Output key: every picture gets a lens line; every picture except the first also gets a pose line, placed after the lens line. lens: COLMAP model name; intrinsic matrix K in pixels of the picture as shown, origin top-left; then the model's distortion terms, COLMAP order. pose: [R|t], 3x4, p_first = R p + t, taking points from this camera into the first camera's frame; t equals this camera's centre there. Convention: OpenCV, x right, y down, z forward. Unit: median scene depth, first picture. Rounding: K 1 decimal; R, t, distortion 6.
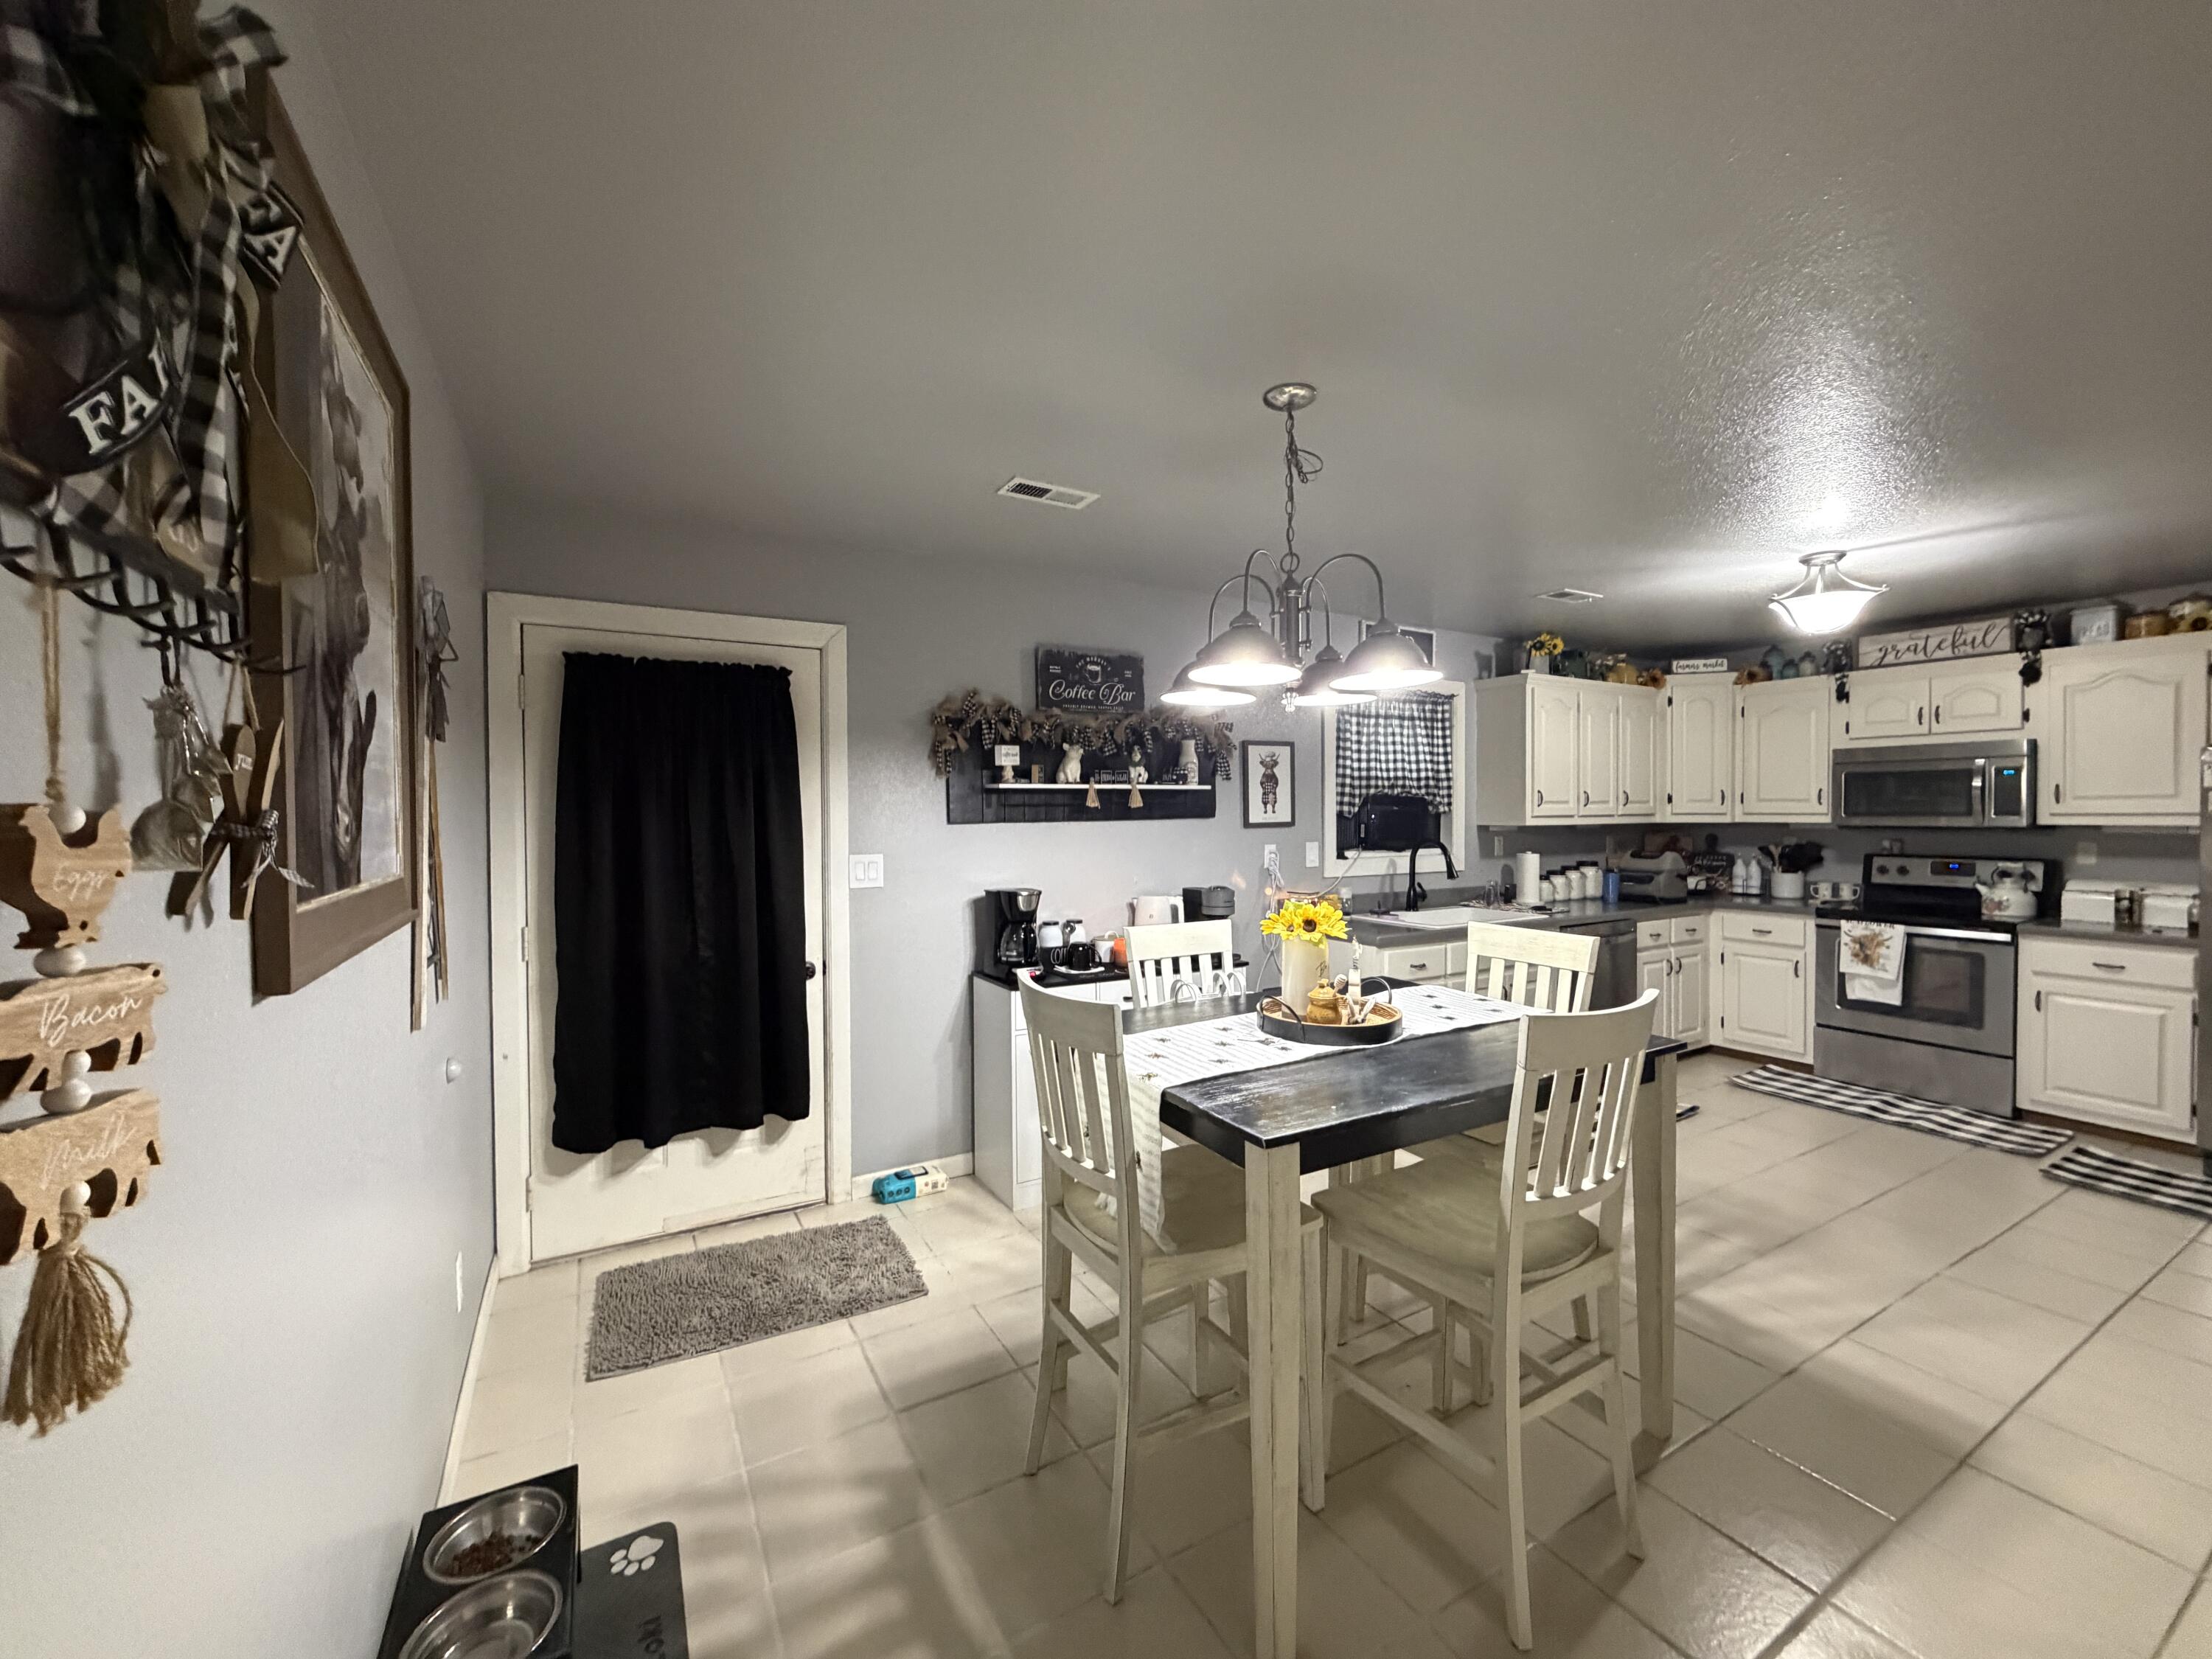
lens RADIAL K [[878.0, 0, 1104.6], [0, 878.0, 825.8], [0, 0, 1]] dist [0.002186, -0.000645]
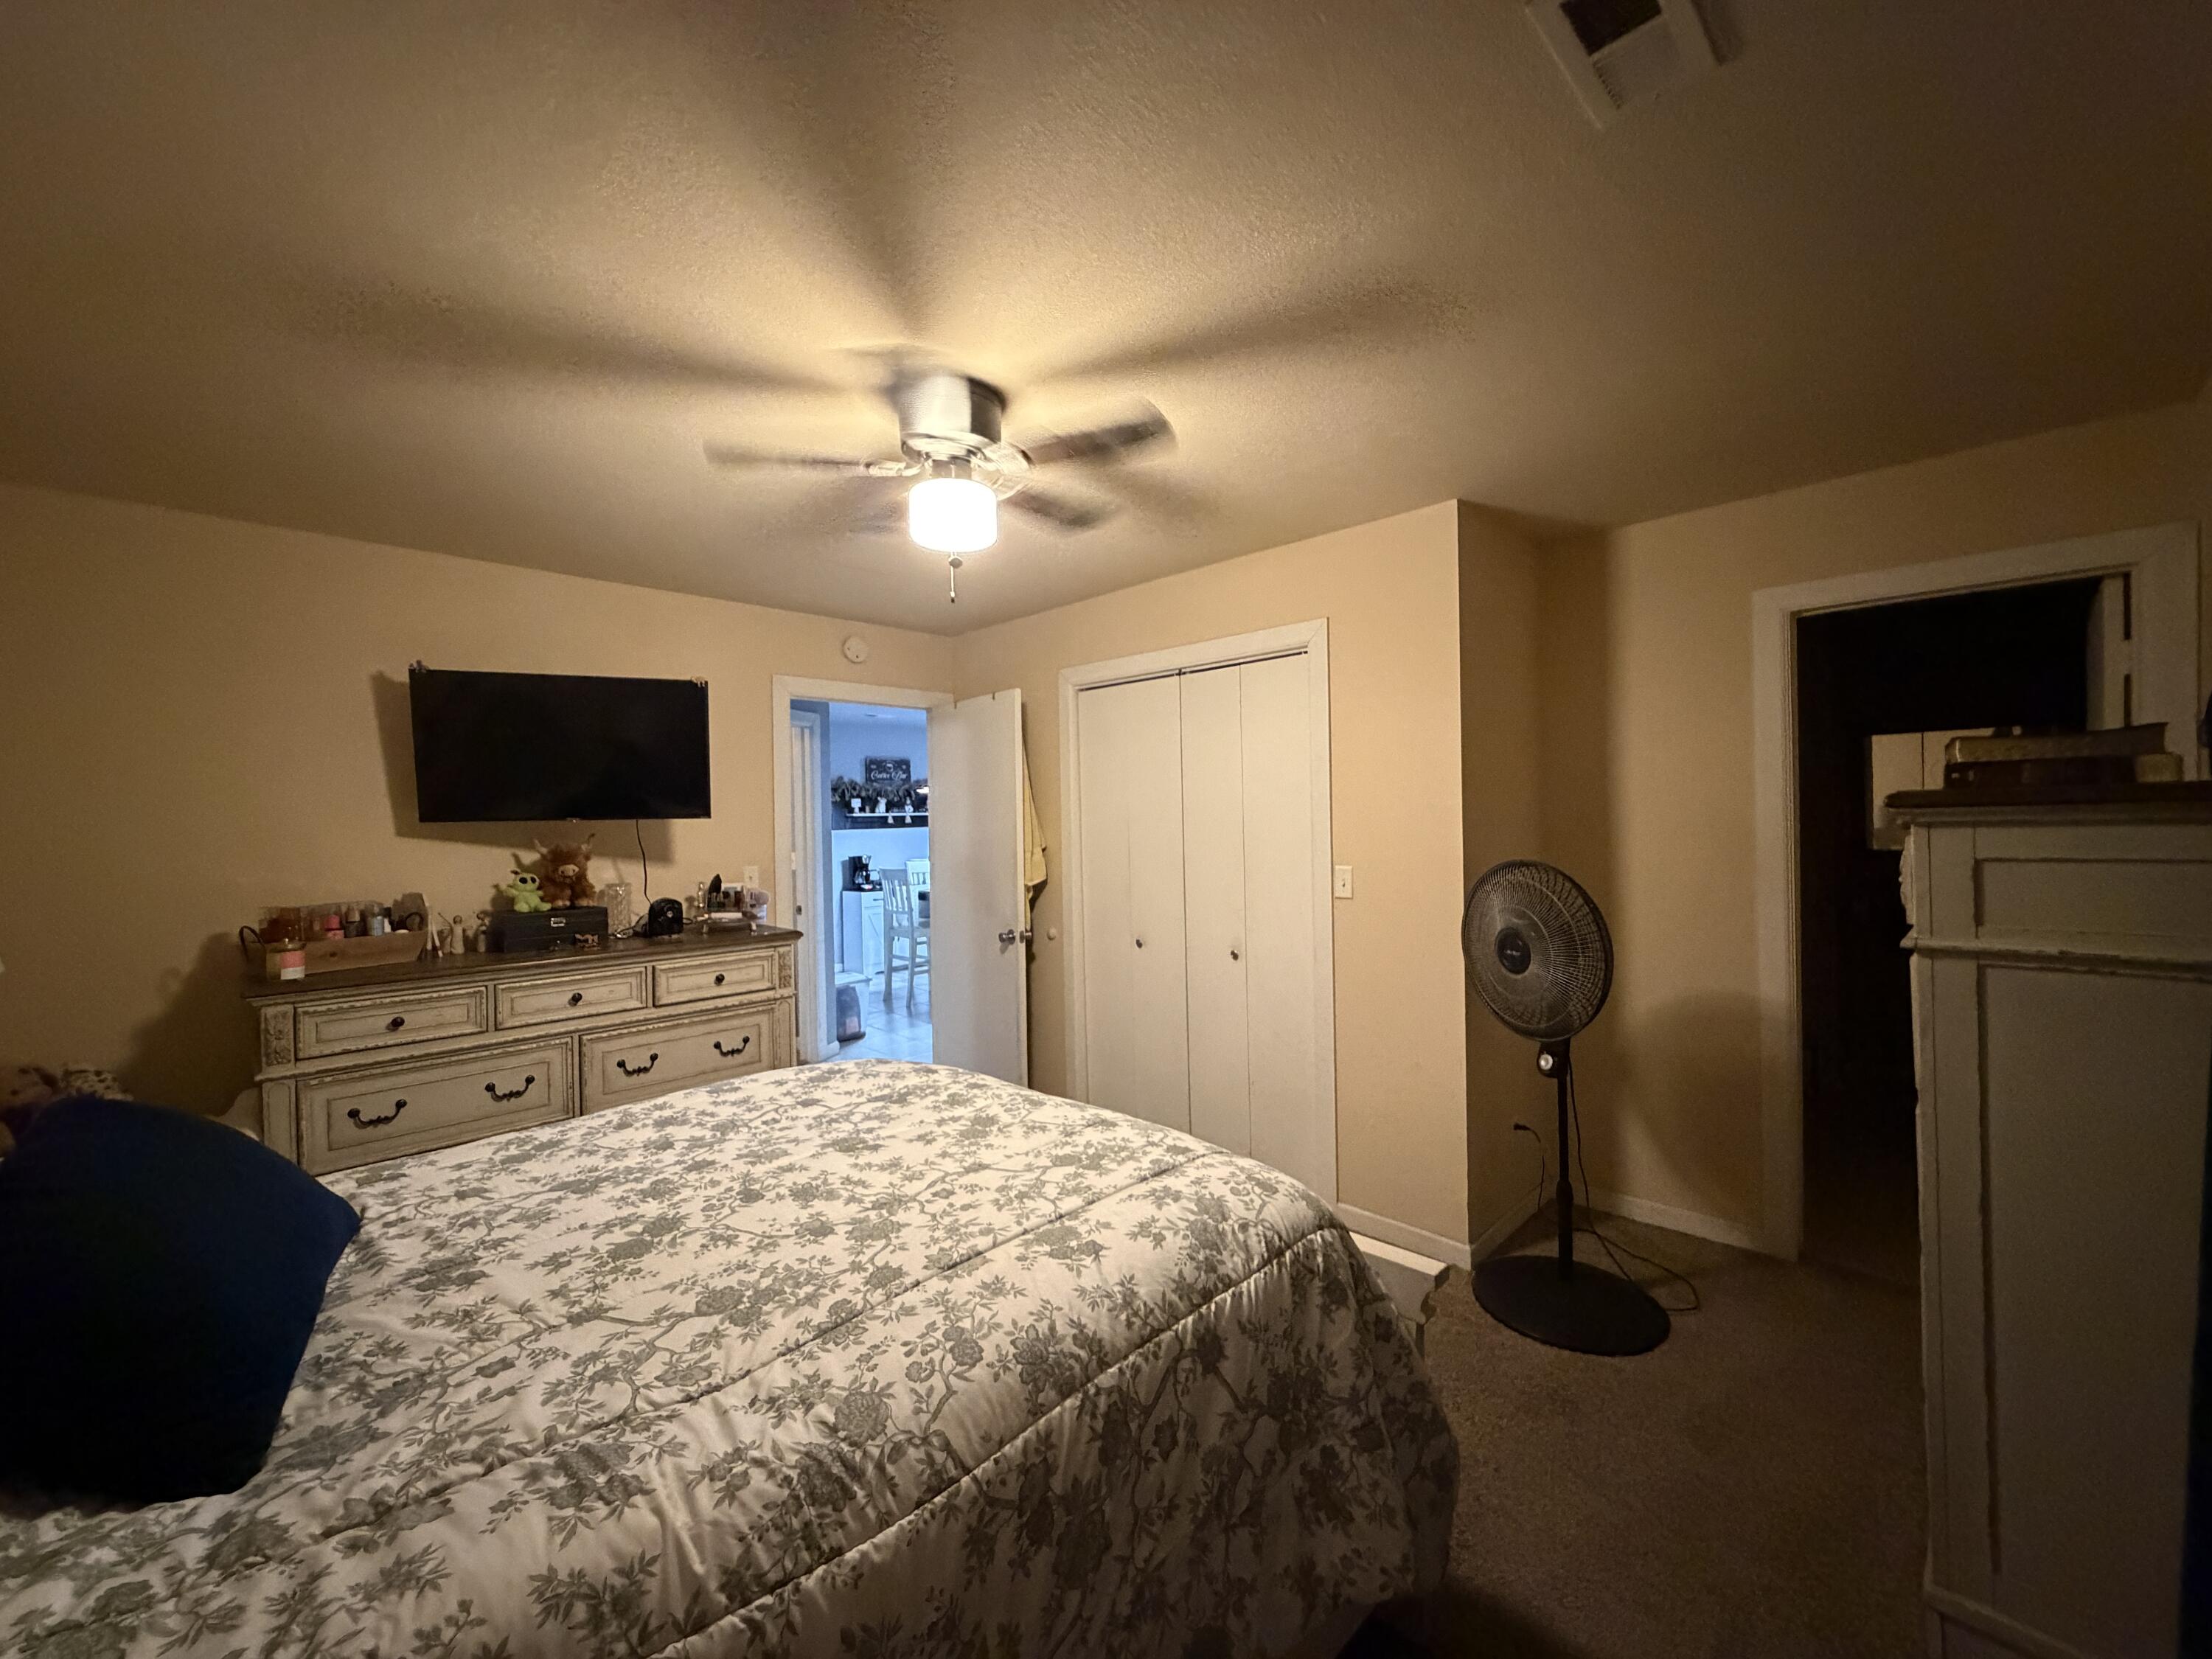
lens RADIAL K [[878.0, 0, 1097.9], [0, 878.0, 826.3], [0, 0, 1]] dist [0.002186, -0.000645]
pose [[0.966121, -0.014333, 0.257691, -0.079807], [0.016975, 0.999824, -0.008029, 0.016624], [-0.257531, 0.012131, 0.966194, -1.413120]]
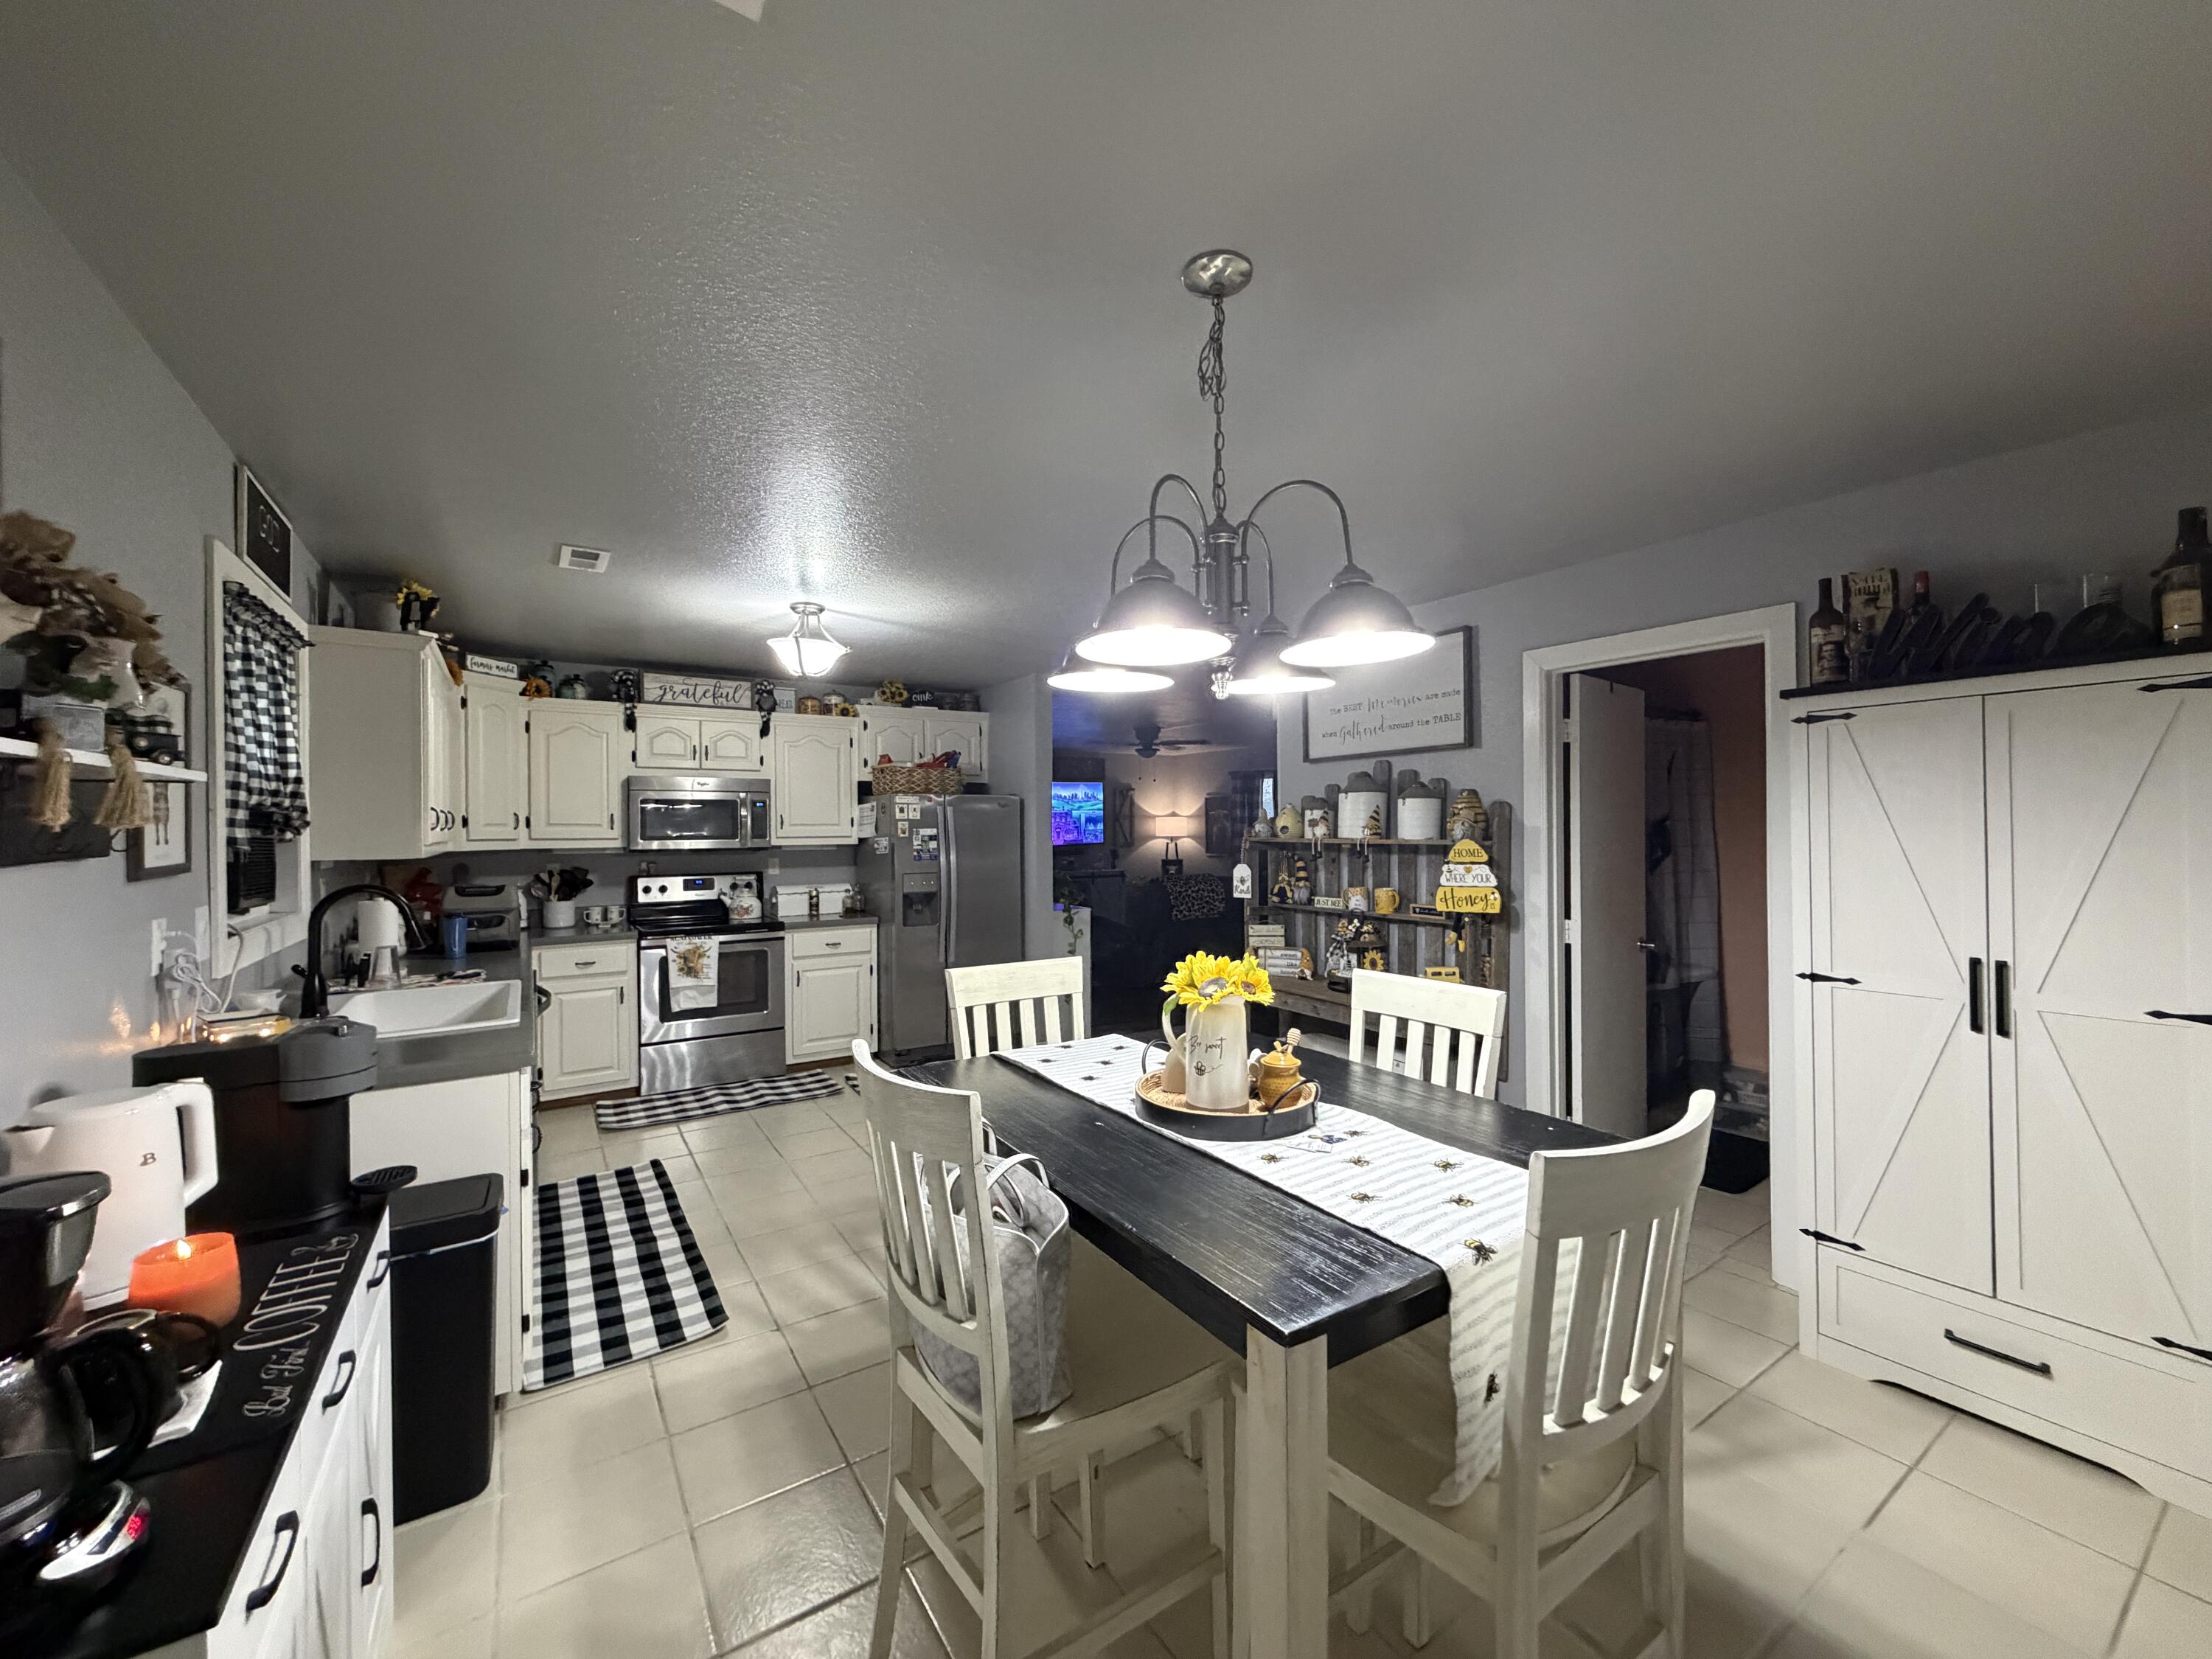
lens RADIAL K [[878.0, 0, 1097.9], [0, 878.0, 828.6], [0, 0, 1]] dist [0.002186, -0.000645]
pose [[-0.056522, 0.004421, 0.998392, -0.287854], [0.023120, 0.999728, -0.003118, -0.011689], [-0.998134, 0.022907, -0.056609, 0.636500]]
